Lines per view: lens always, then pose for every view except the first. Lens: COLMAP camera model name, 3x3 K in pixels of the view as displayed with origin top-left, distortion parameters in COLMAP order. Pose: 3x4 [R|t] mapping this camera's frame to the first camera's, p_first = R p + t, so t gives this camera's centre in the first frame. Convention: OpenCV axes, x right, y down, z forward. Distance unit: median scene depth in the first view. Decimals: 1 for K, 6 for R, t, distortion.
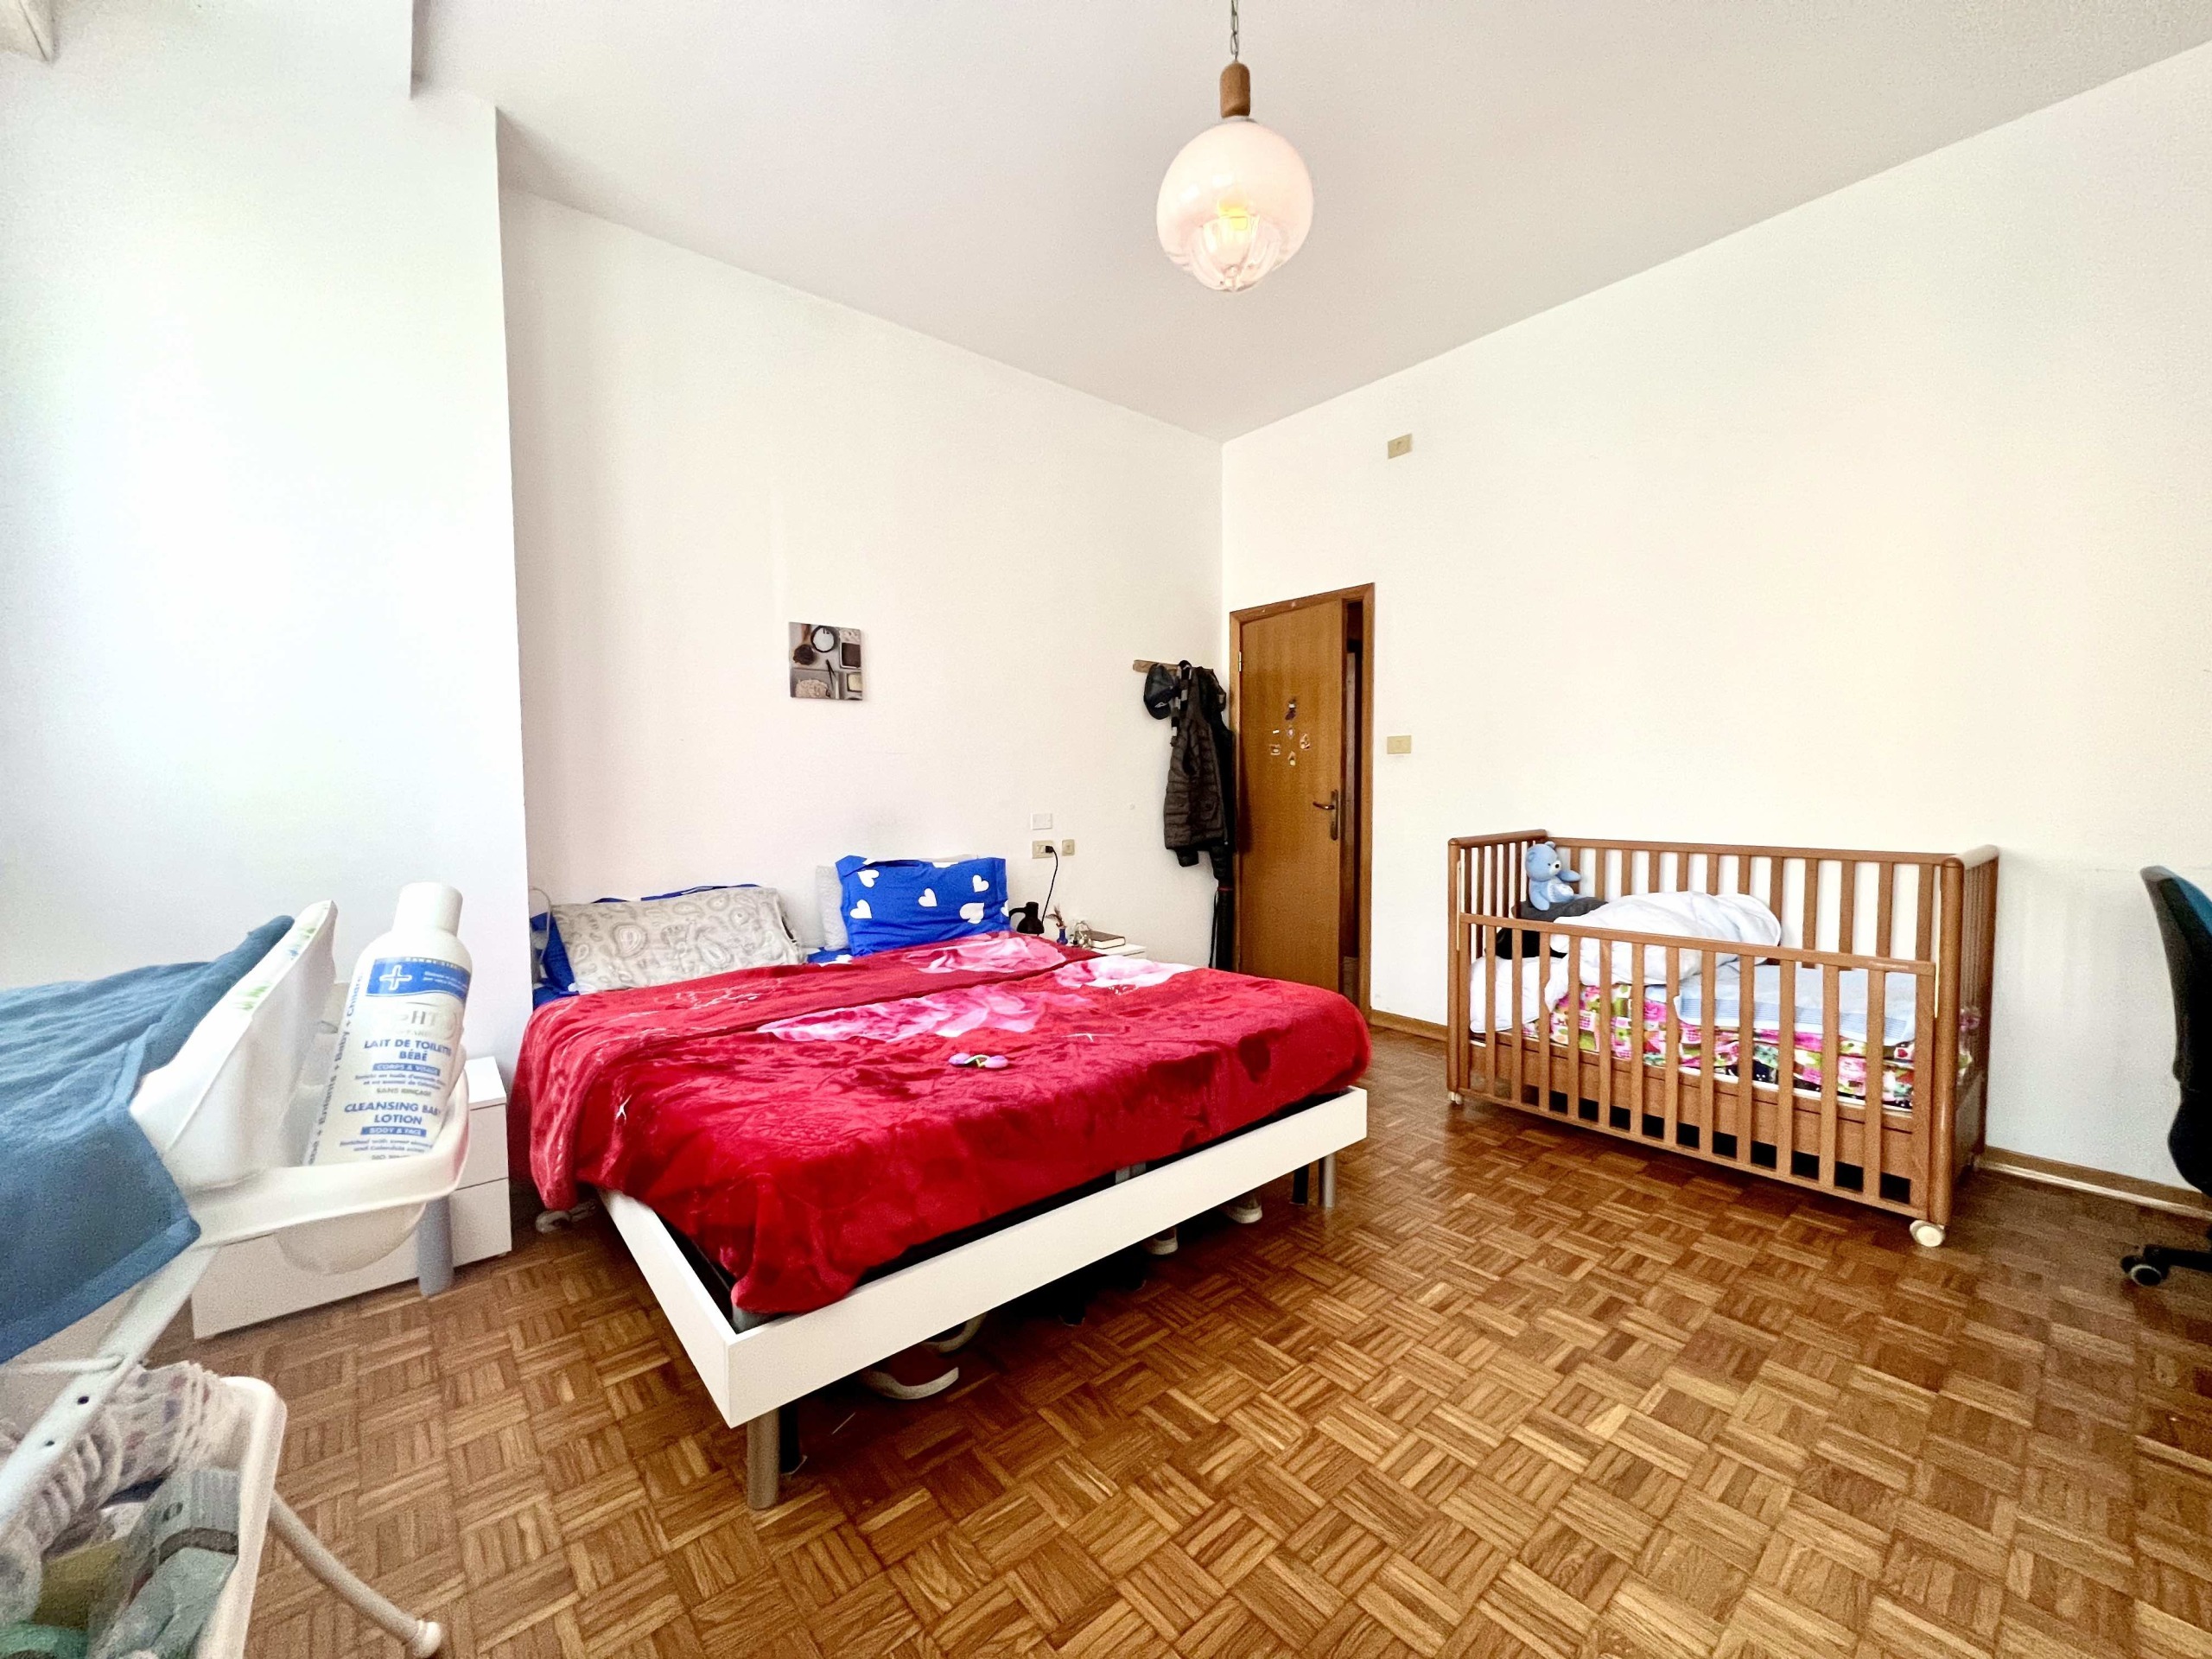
lens RADIAL K [[881.9, 0, 1108.9], [0, 881.9, 827.7], [0, 0, 1]] dist [0.000871, -0.000223]
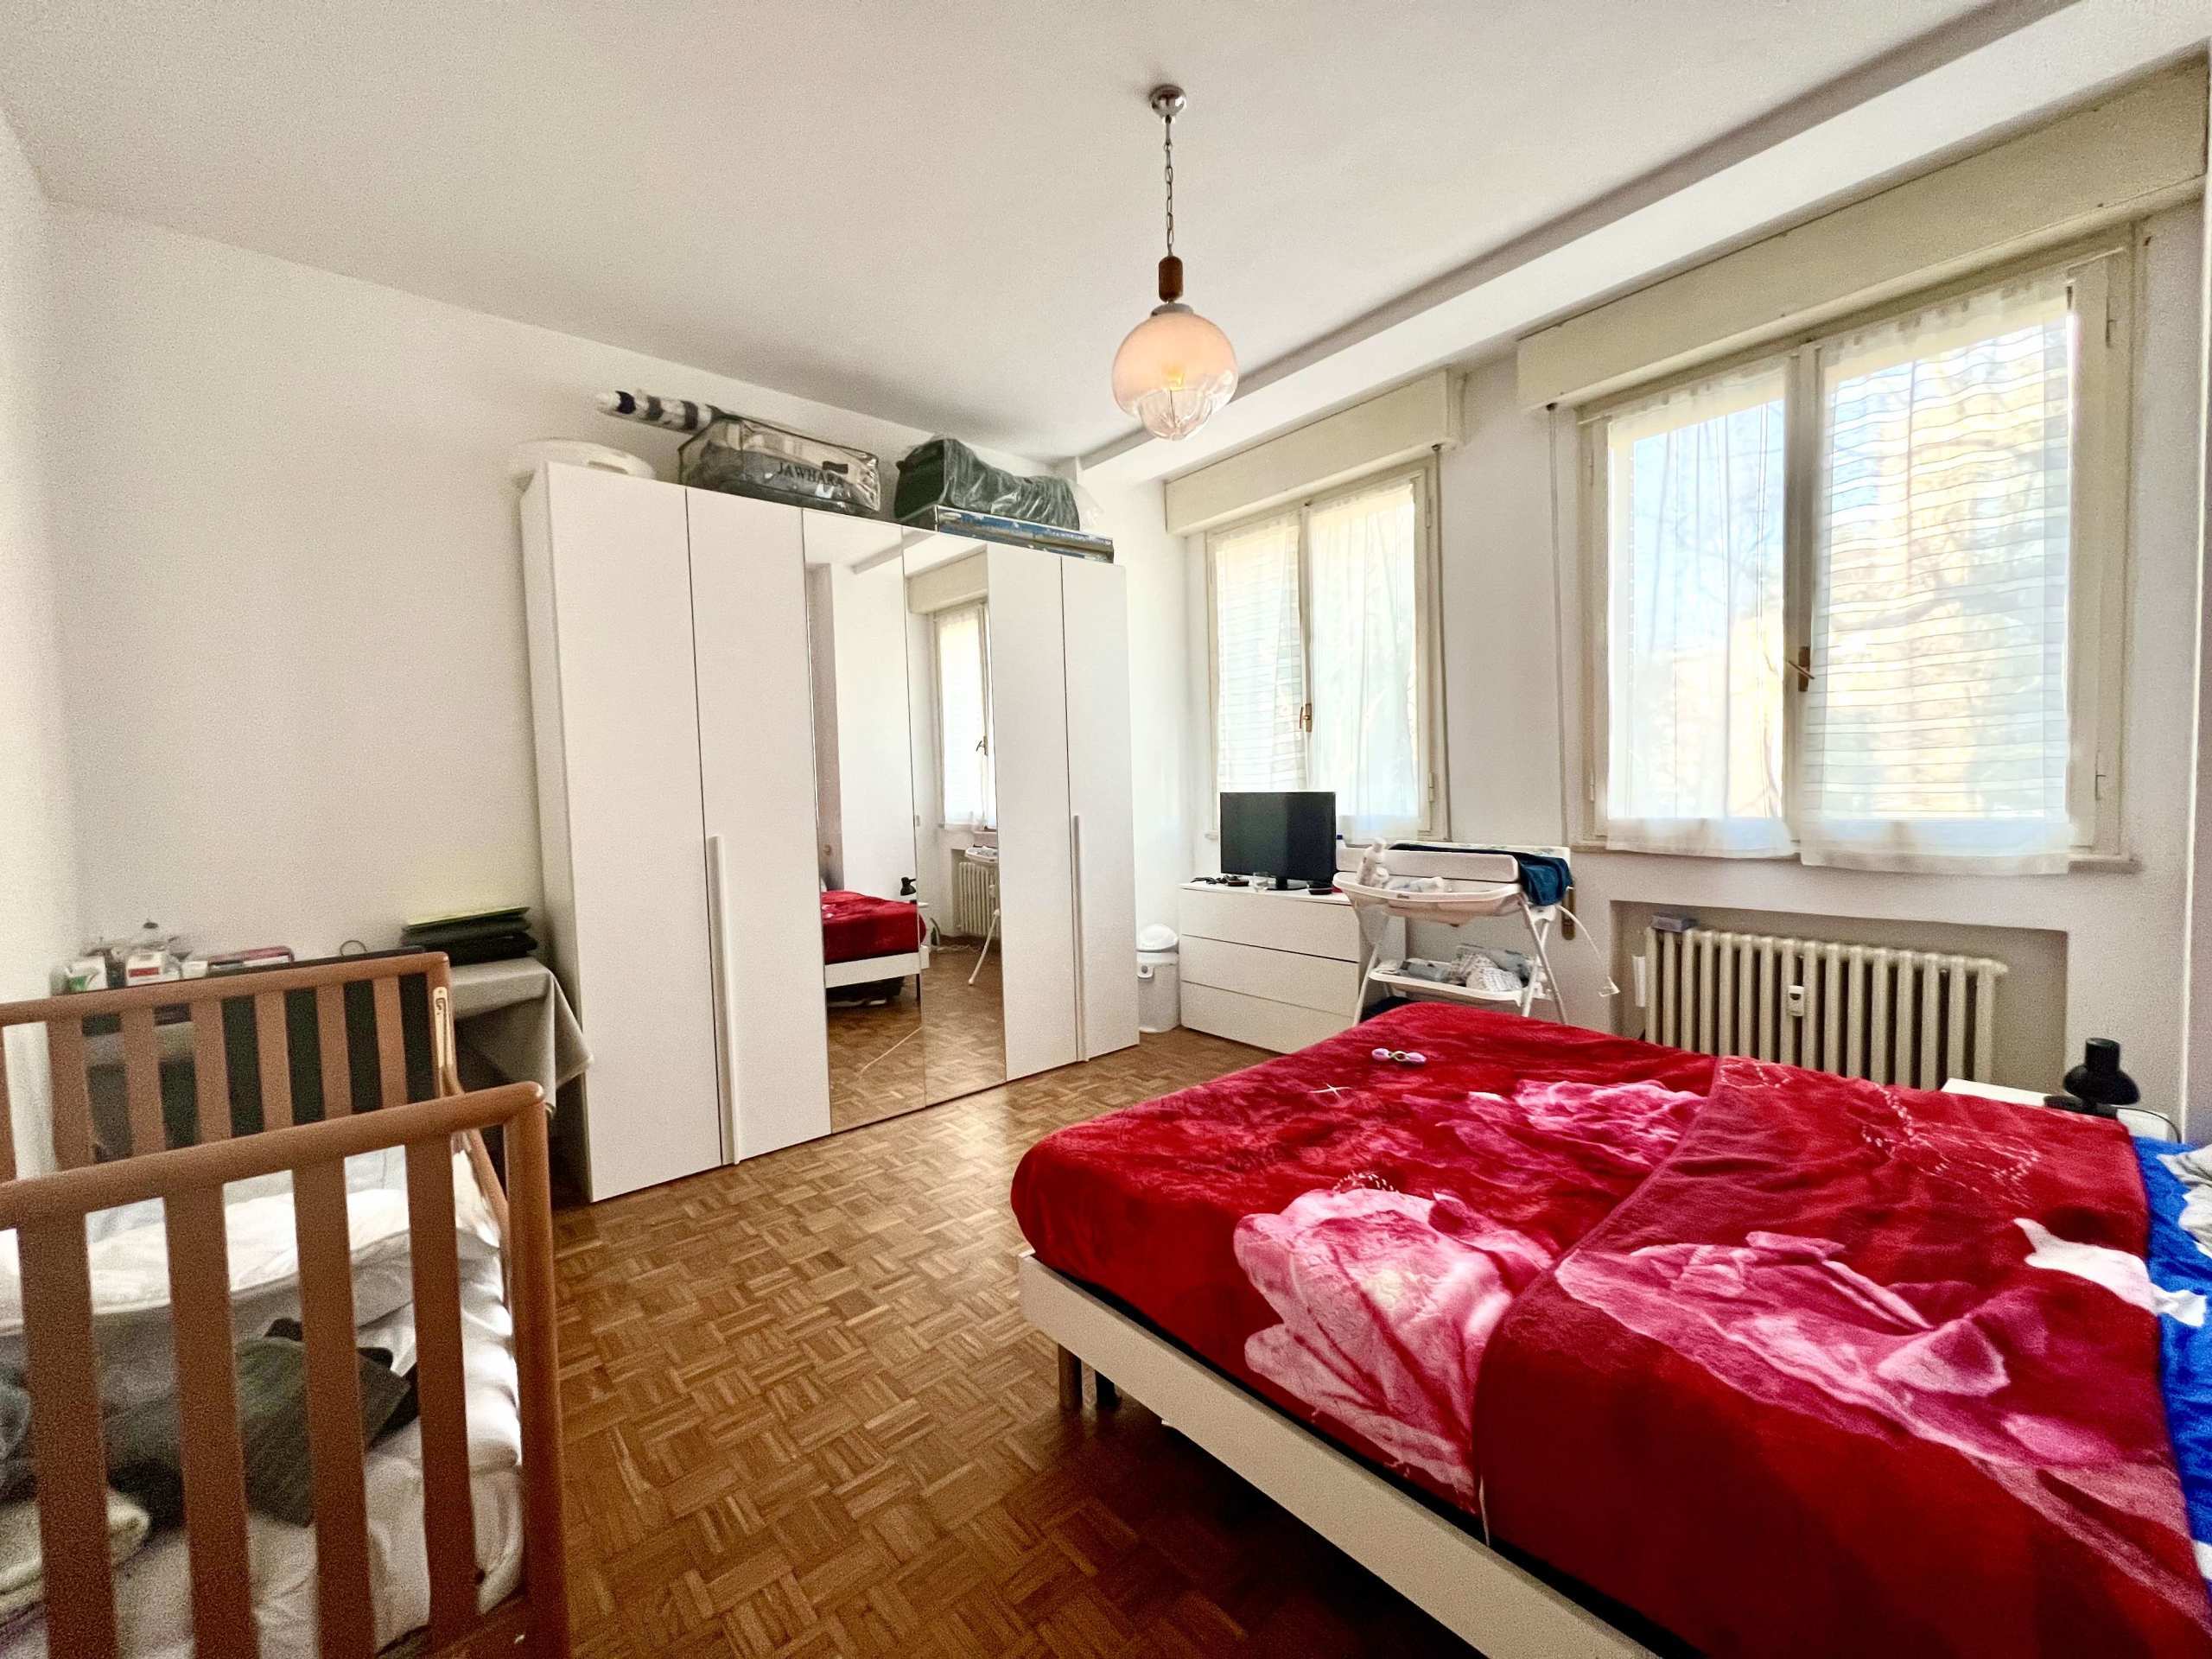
lens RADIAL K [[881.9, 0, 1108.9], [0, 881.9, 827.7], [0, 0, 1]] dist [0.000871, -0.000223]
pose [[-0.999270, 0.035806, -0.013287, 0.142273], [0.034400, 0.994962, 0.094171, -0.100495], [0.016592, 0.093645, -0.995467, 1.194264]]
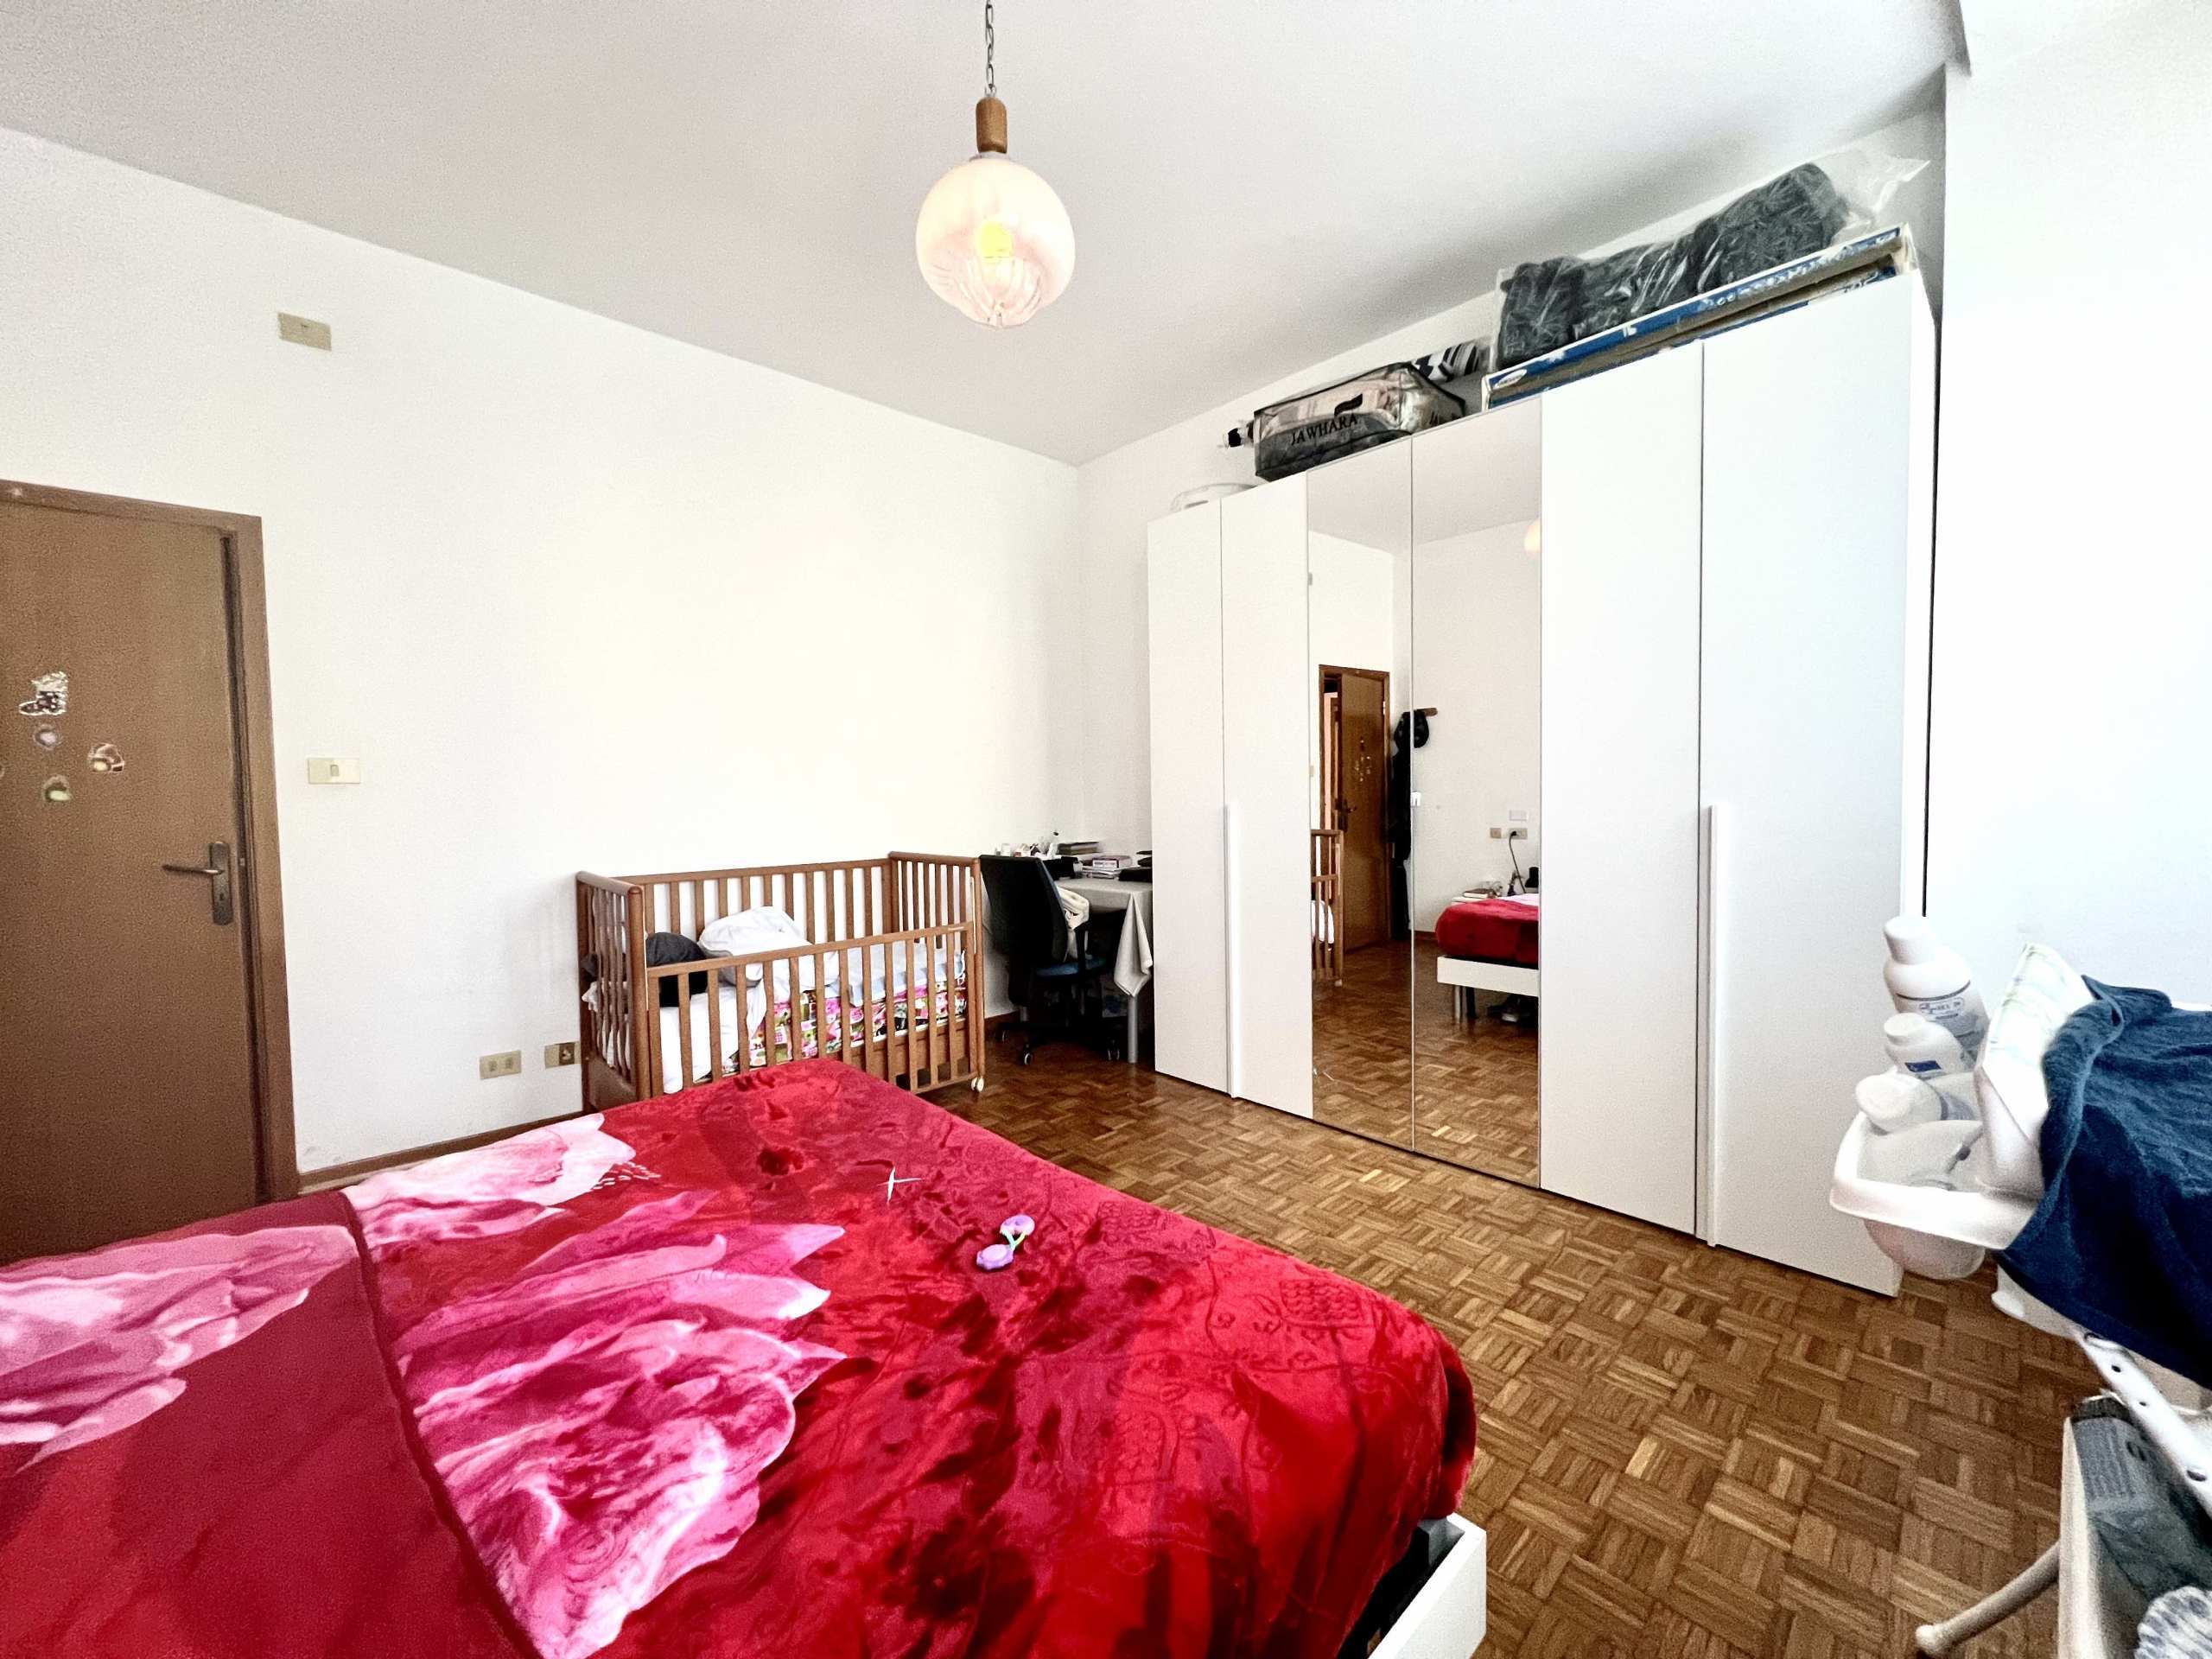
lens RADIAL K [[881.9, 0, 1108.9], [0, 881.9, 827.7], [0, 0, 1]] dist [0.000871, -0.000223]
pose [[-0.056875, -0.036727, 0.997706, -0.454528], [0.063248, 0.997183, 0.040313, -0.045617], [-0.996376, 0.065395, -0.054392, 0.509458]]
